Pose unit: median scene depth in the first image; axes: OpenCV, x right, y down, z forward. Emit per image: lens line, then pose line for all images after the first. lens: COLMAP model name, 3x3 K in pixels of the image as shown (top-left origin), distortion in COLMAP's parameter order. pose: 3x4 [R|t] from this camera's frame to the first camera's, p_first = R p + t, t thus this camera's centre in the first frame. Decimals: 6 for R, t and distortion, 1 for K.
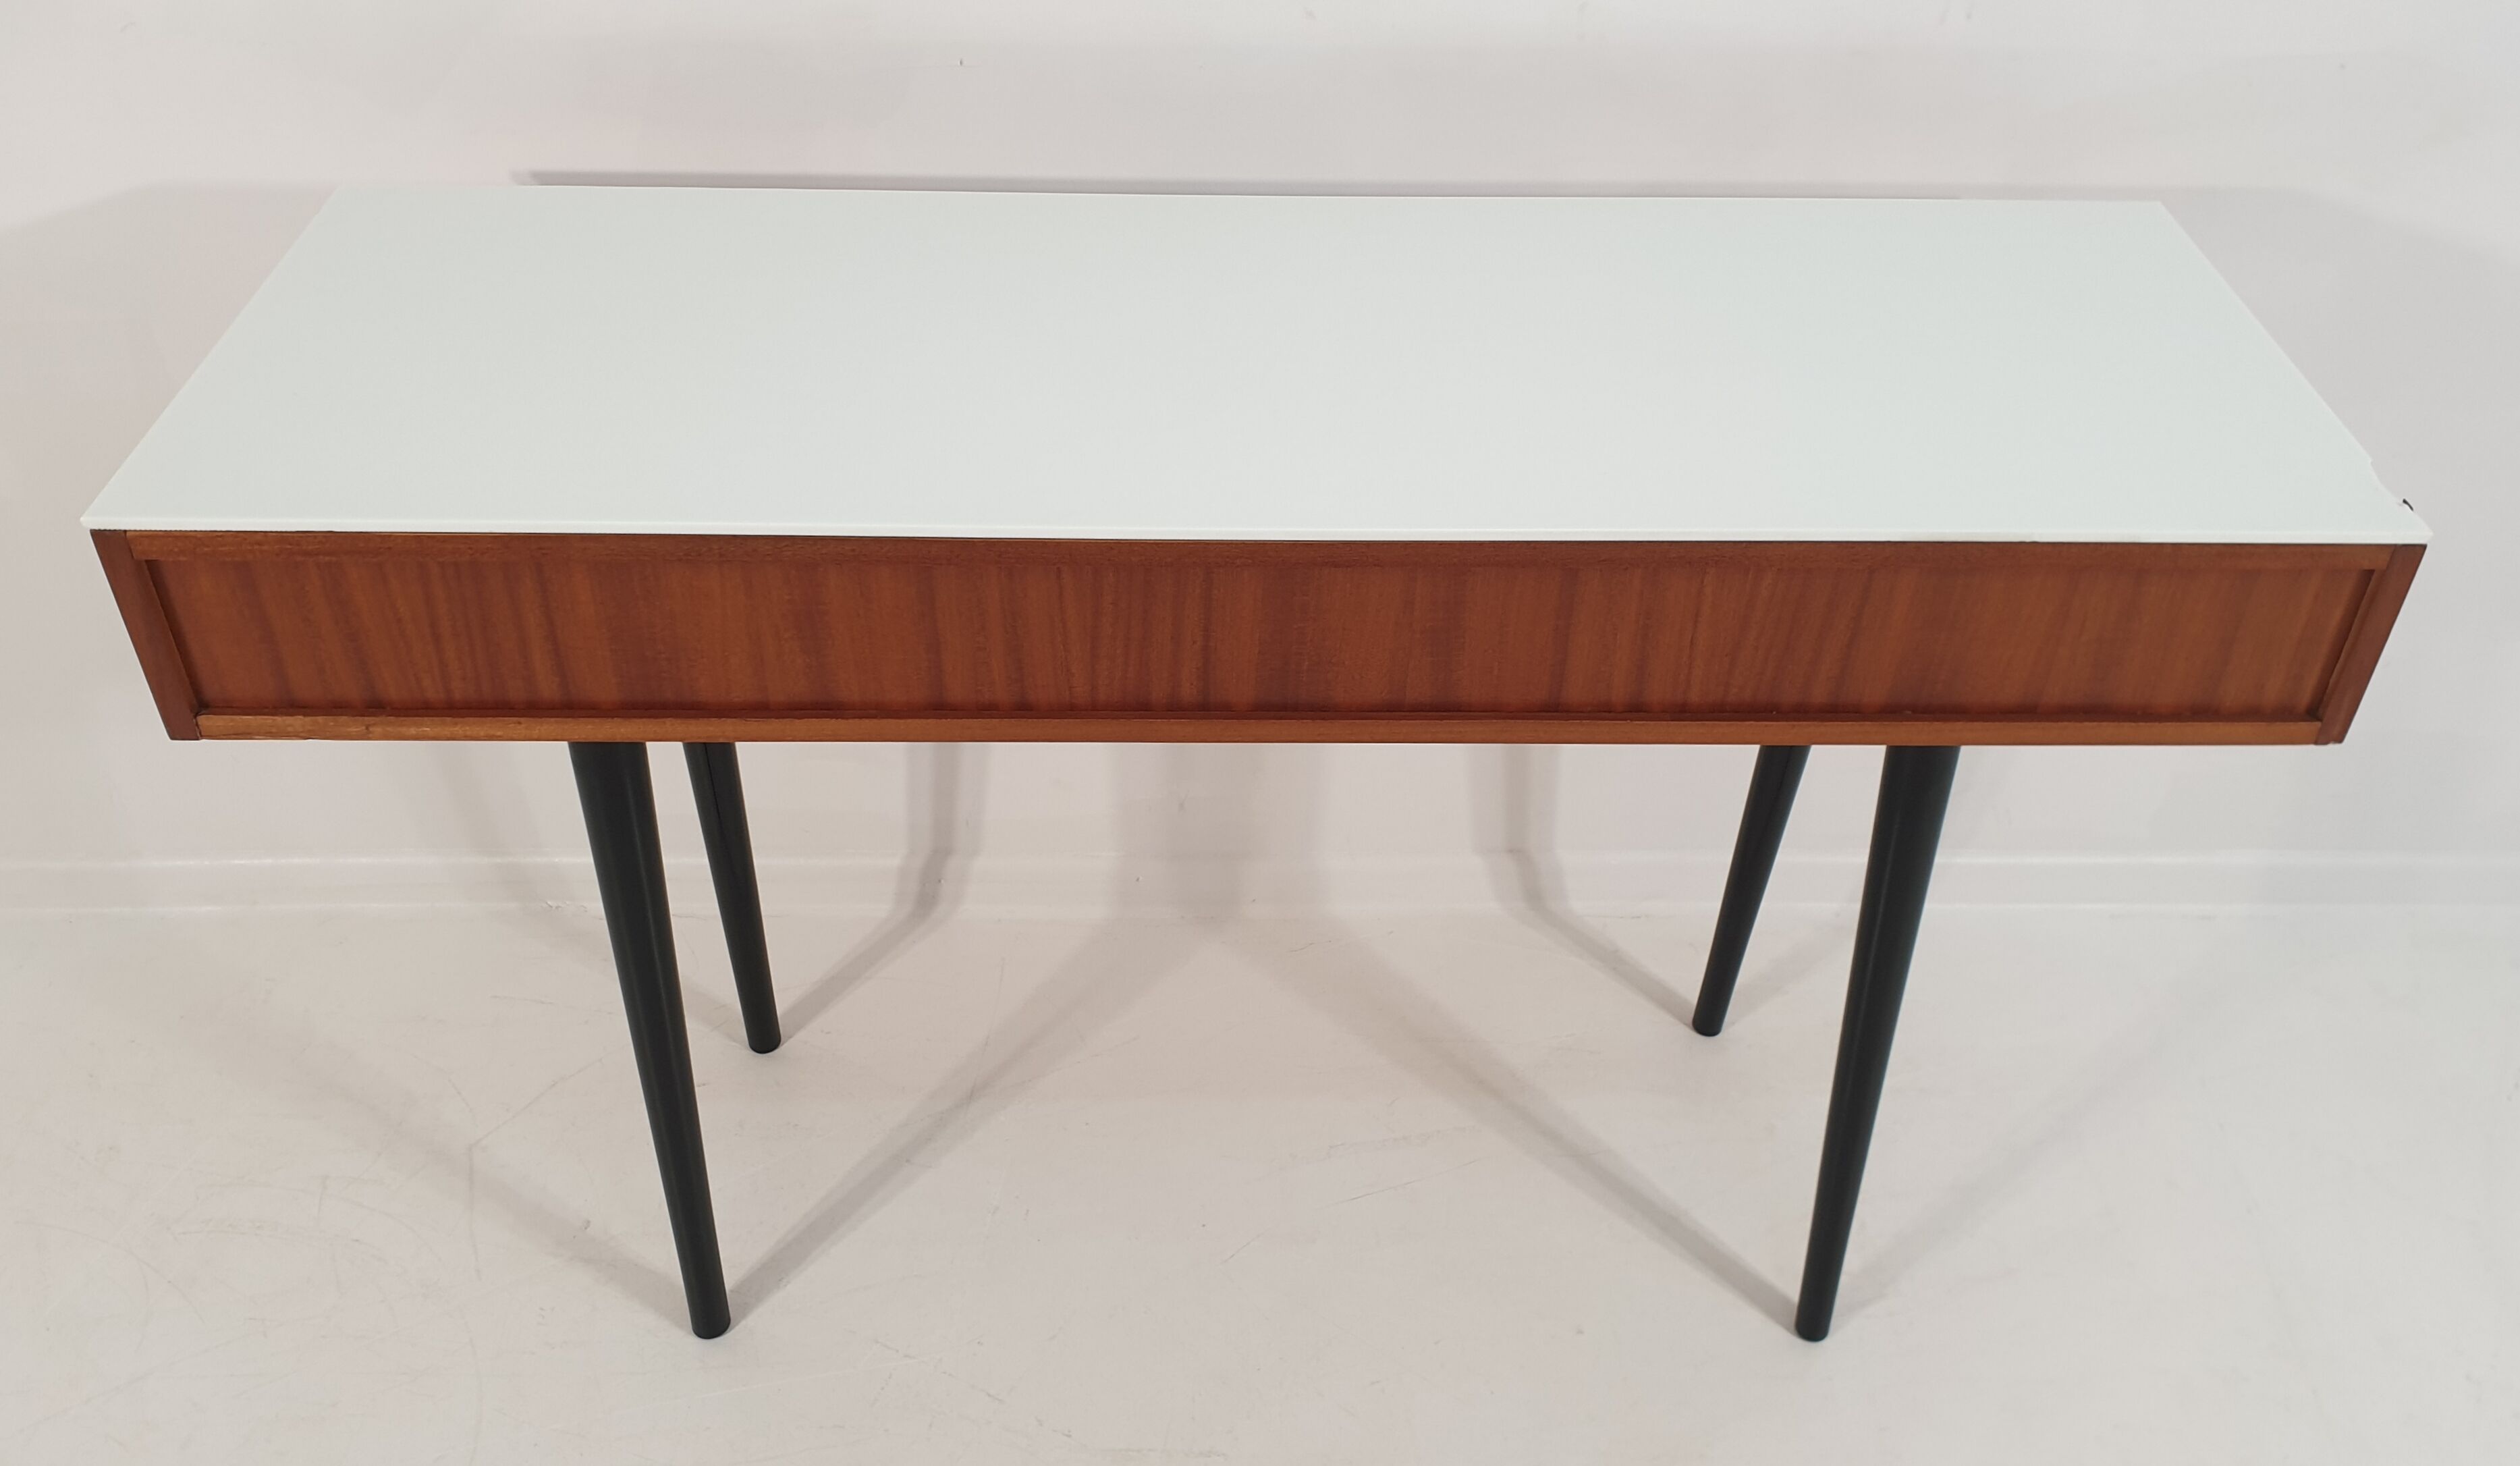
lens RADIAL K [[1869.9, 0, 1197.9], [0, 1869.9, 732.3], [0, 0, 1]] dist [0.071138, -0.069282]
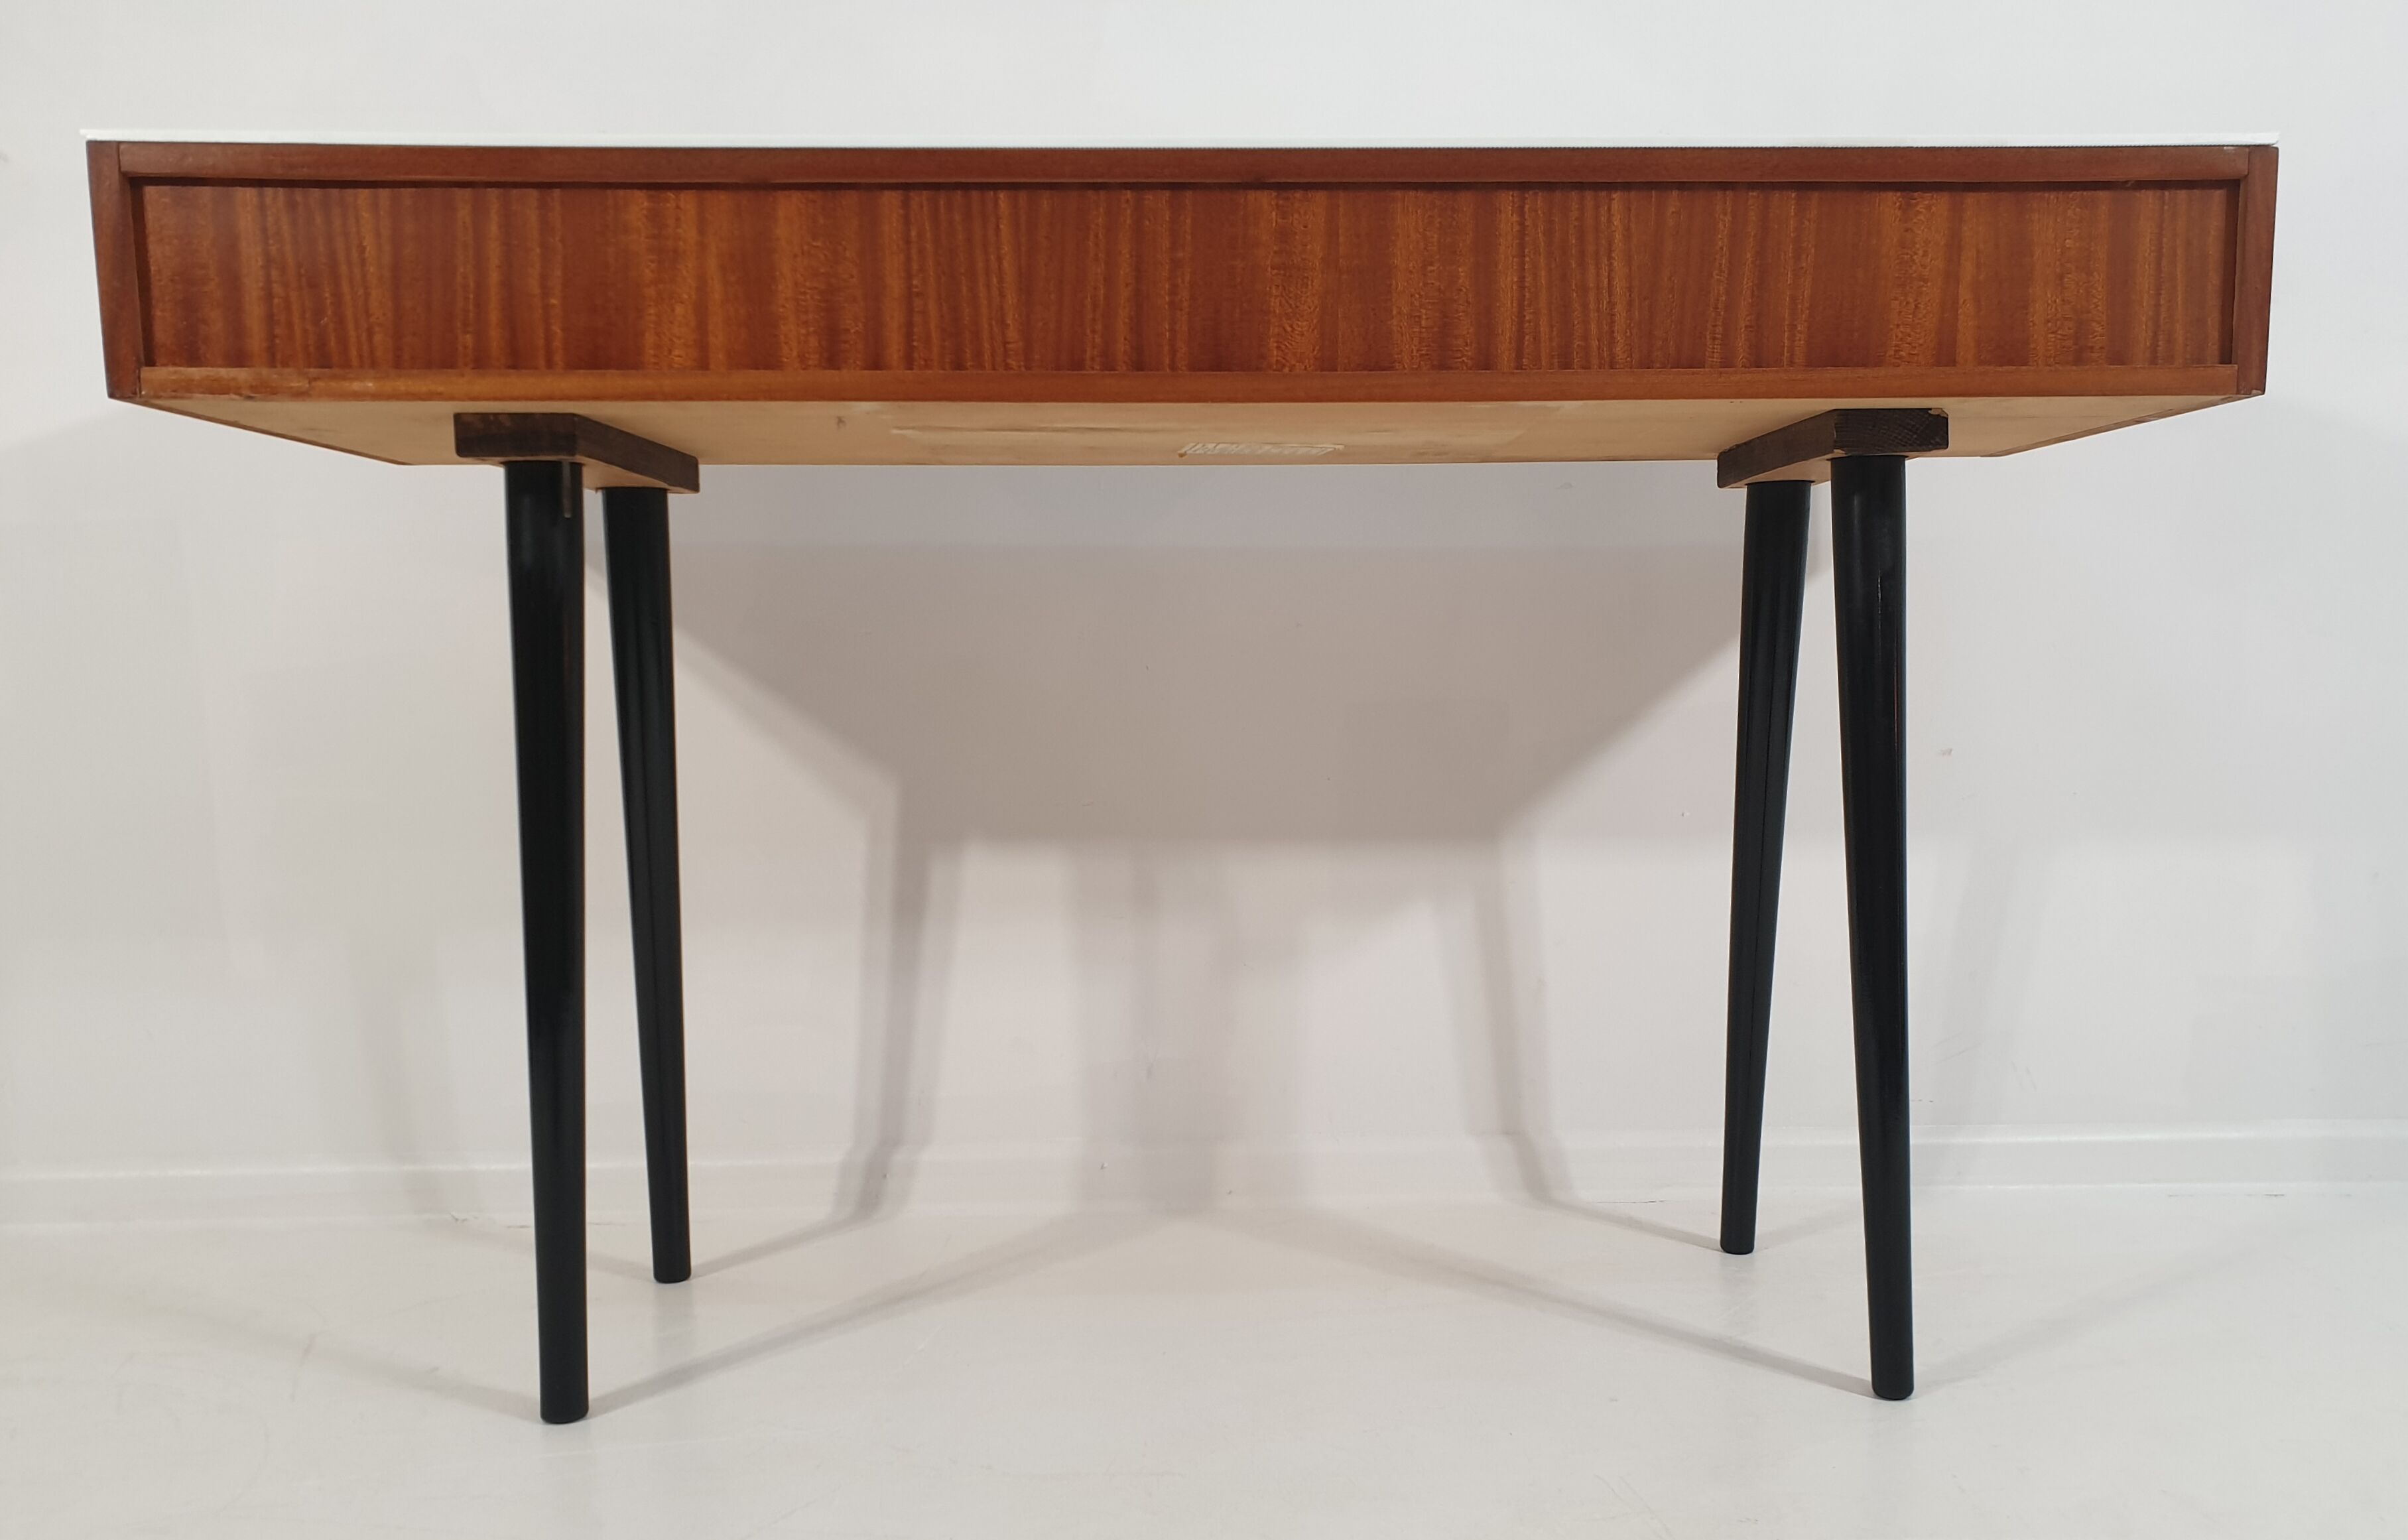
lens RADIAL K [[1838.9, 0, 1200.7], [0, 1838.9, 710.1], [0, 0, 1]] dist [0.003392, 0.043281]
pose [[0.999935, -0.010828, 0.003595, 0.021324], [0.011263, 0.886608, -0.462384, 0.411722], [0.001819, 0.462394, 0.886673, 0.139356]]
